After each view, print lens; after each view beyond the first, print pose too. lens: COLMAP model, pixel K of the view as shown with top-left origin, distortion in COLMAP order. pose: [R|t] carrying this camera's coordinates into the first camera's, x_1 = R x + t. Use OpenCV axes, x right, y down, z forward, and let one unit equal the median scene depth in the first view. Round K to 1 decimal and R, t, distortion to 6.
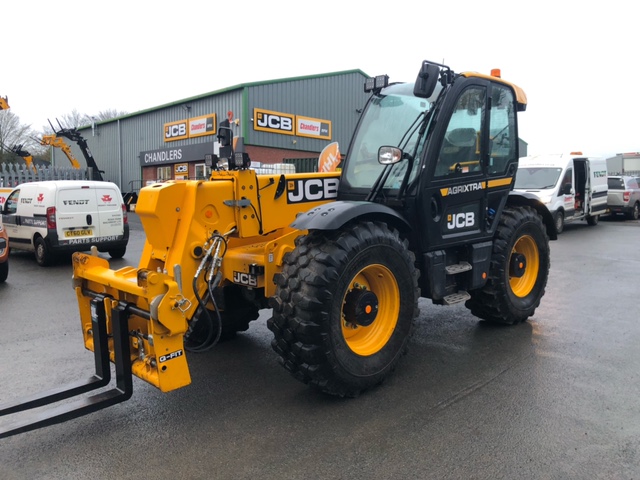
lens RADIAL K [[524.0, 0, 323.2], [0, 524.0, 239.0], [0, 0, 1]] dist [0.045758, -0.001874]
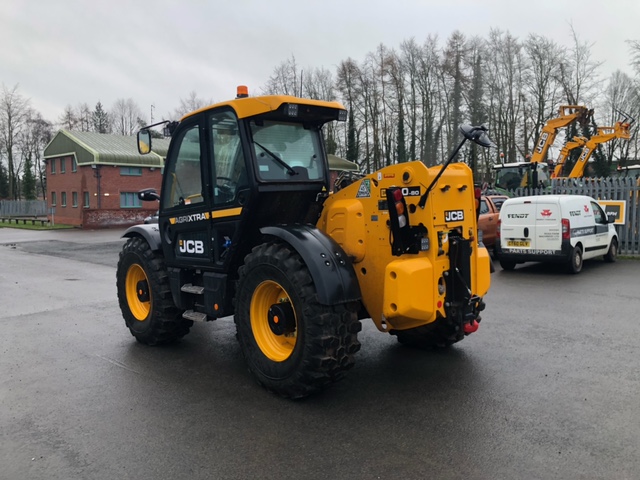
lens RADIAL K [[524.0, 0, 323.5], [0, 524.0, 238.4], [0, 0, 1]] dist [0.045758, -0.001874]
pose [[-0.053301, 0.072883, -0.995915, 1.289998], [-0.073100, 0.994372, 0.076683, -0.151164], [0.995899, 0.076889, -0.047673, 1.261766]]
